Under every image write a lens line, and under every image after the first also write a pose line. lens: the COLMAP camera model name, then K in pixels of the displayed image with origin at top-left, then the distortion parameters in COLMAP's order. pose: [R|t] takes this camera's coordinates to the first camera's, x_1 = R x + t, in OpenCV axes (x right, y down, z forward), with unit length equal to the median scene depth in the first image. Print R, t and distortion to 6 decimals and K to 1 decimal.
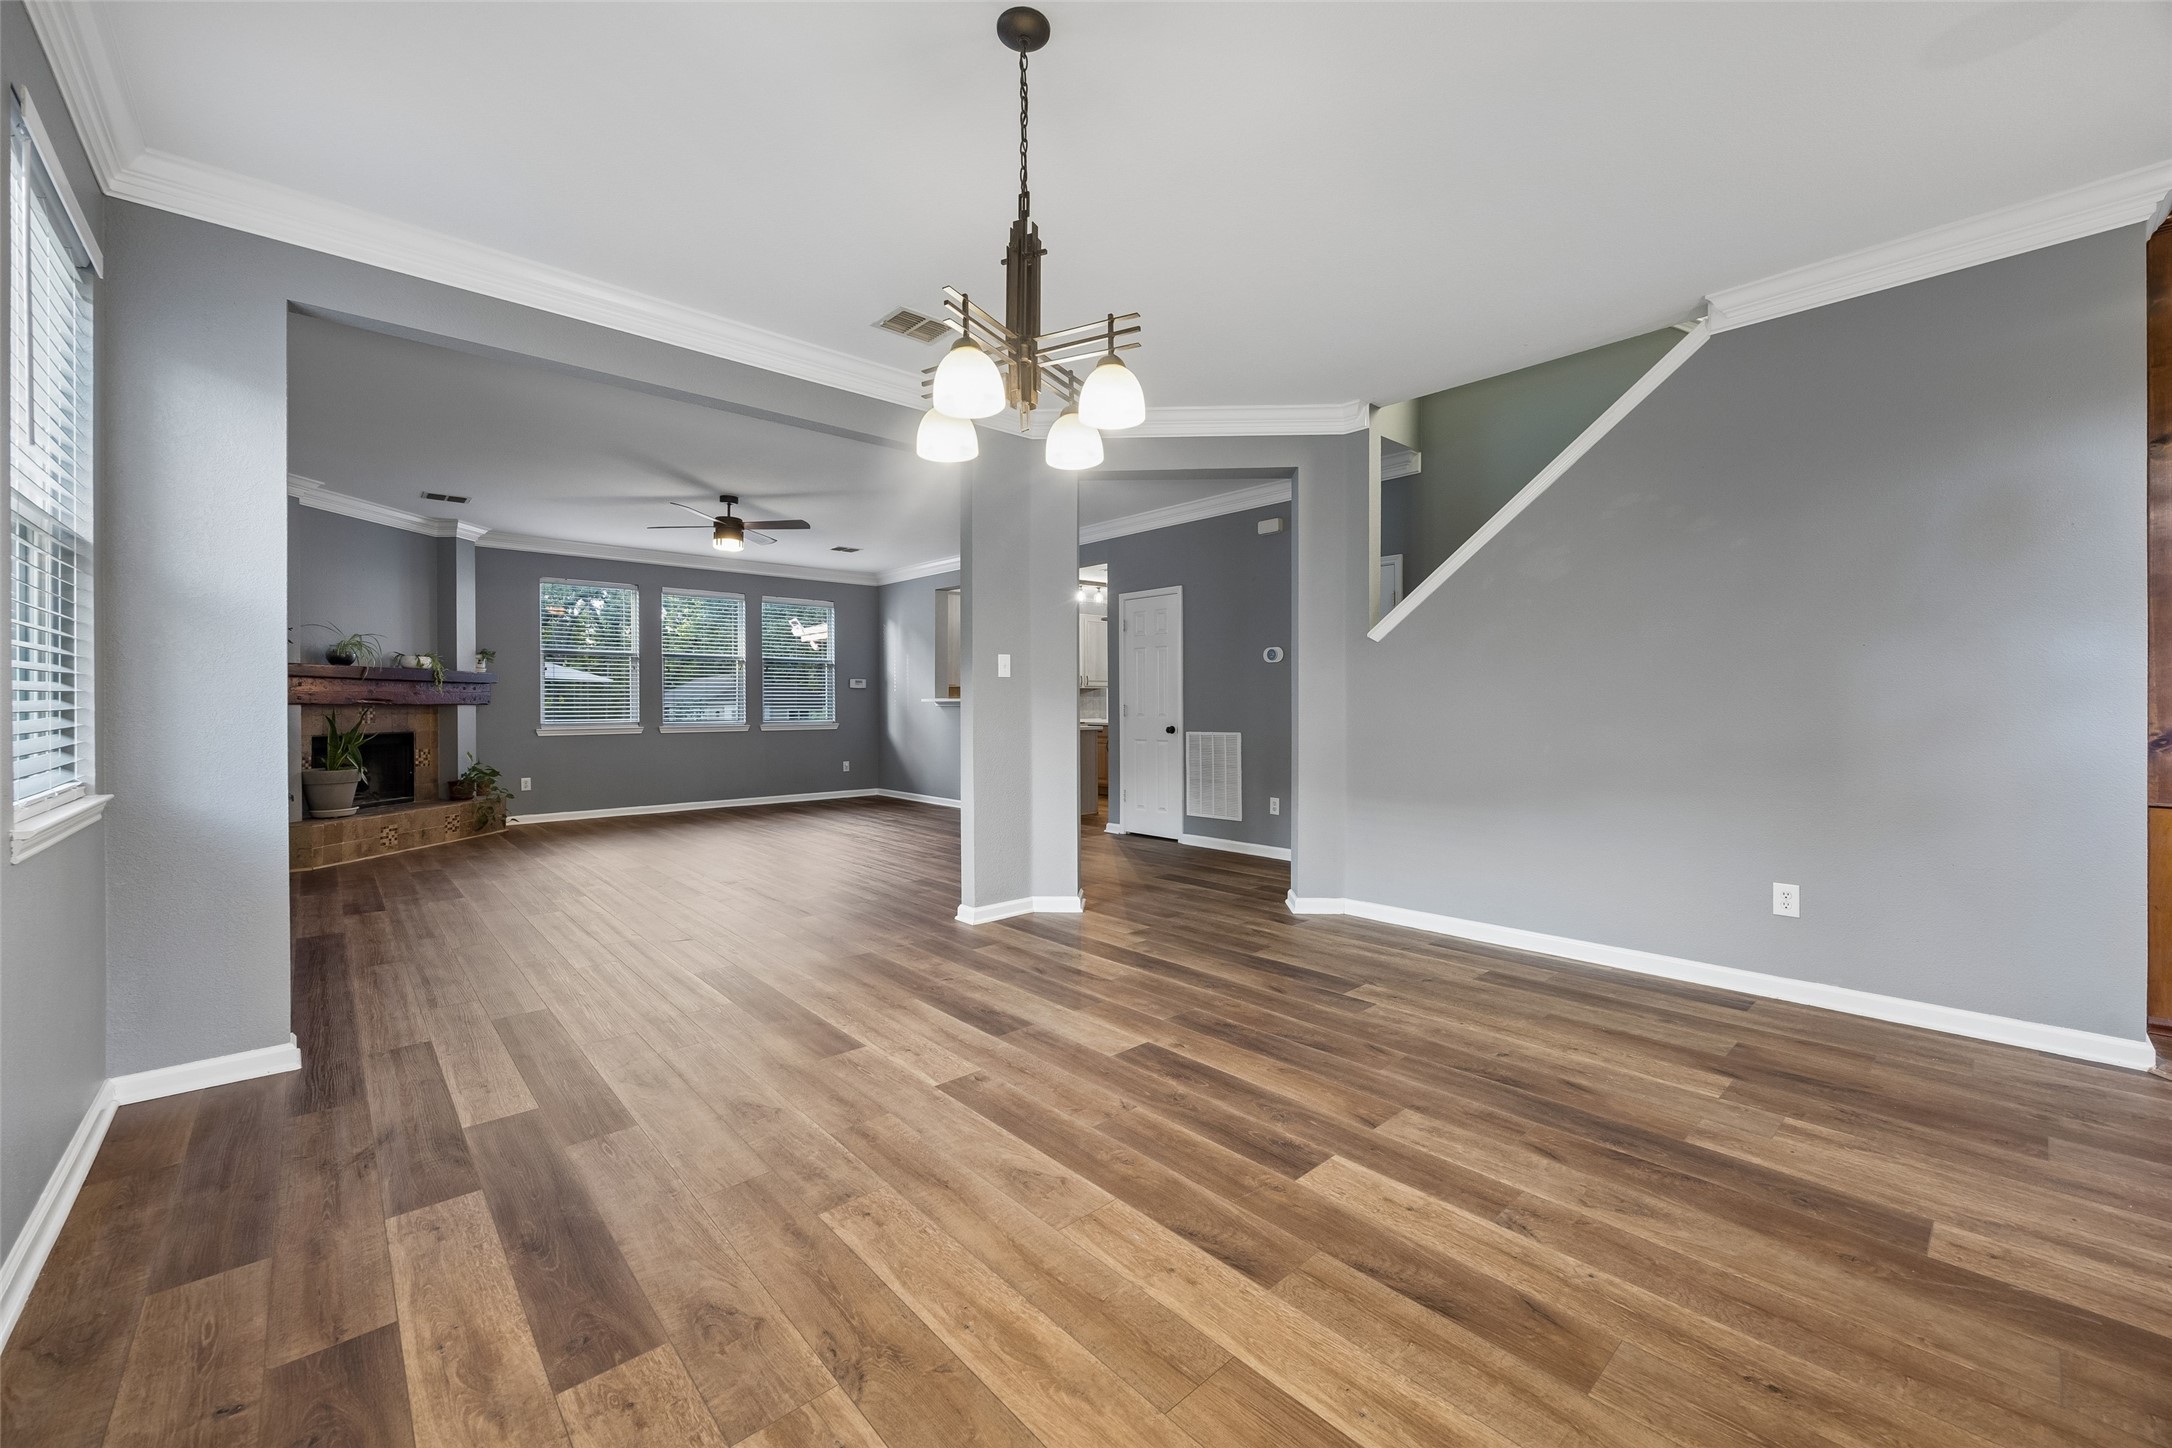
lens RADIAL K [[856.7, 0, 1090.0], [0, 856.7, 716.0], [0, 0, 1]] dist [0.002593, 0.000231]
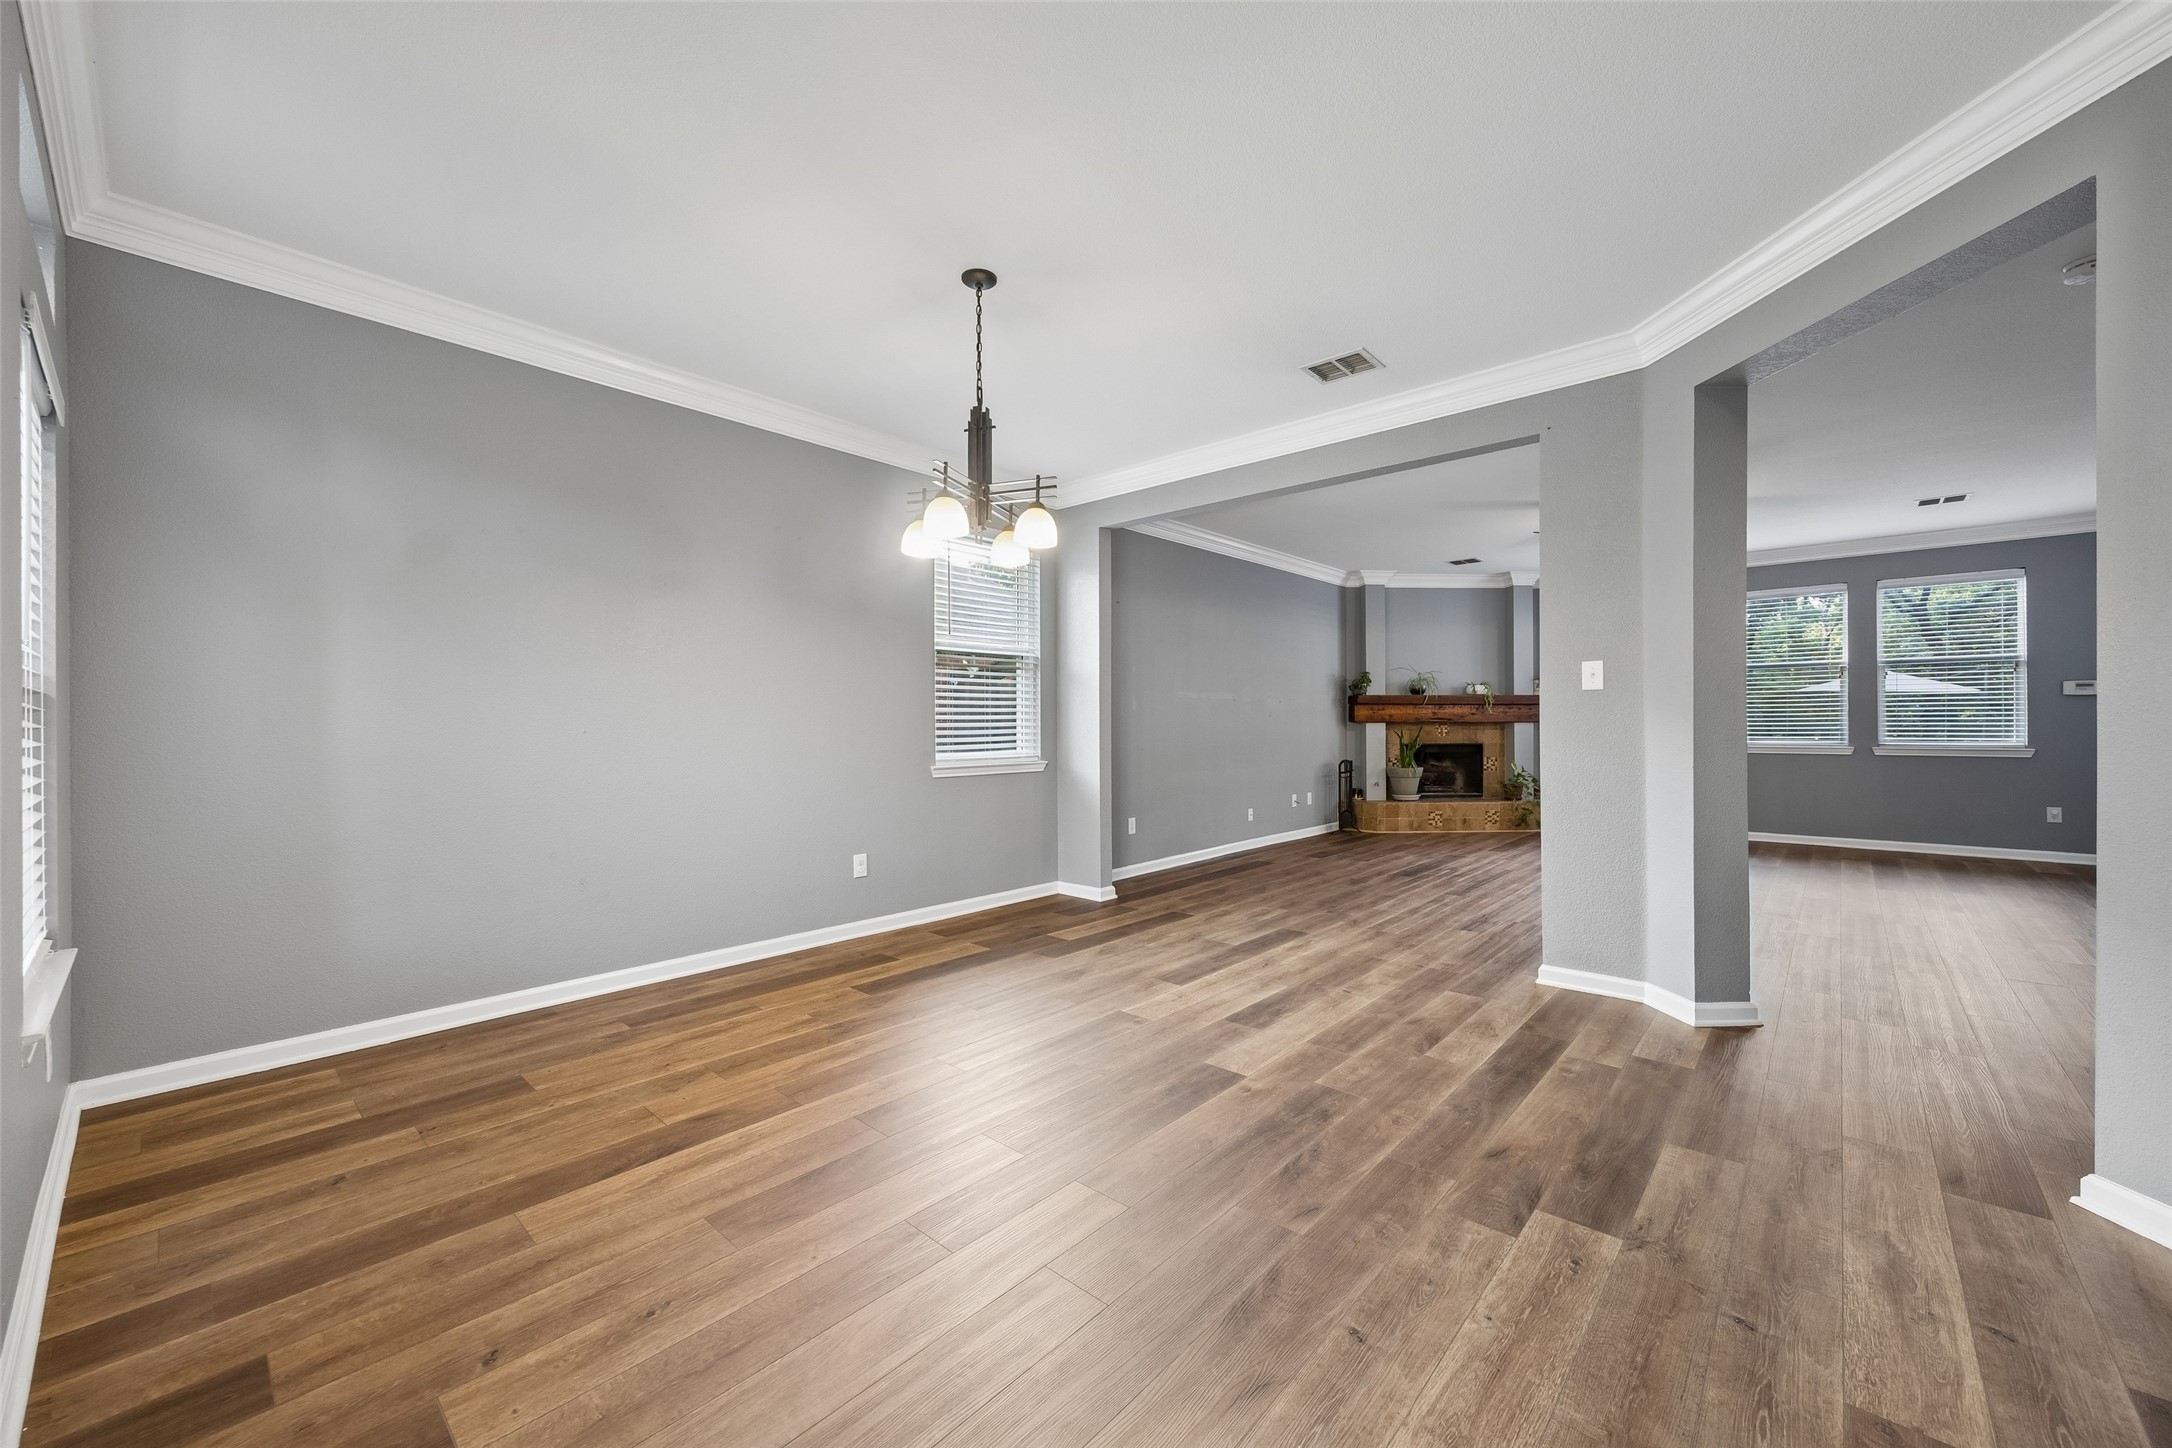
lens RADIAL K [[821.8, 0, 1086.0], [0, 821.8, 724.0], [0, 0, 1]] dist [0.002148, 0.000076]
pose [[0.095881, 0.001566, -0.995392, 0.826111], [-0.009849, 0.999951, 0.000624, -0.012216], [0.995344, 0.009744, 0.095892, 0.619088]]
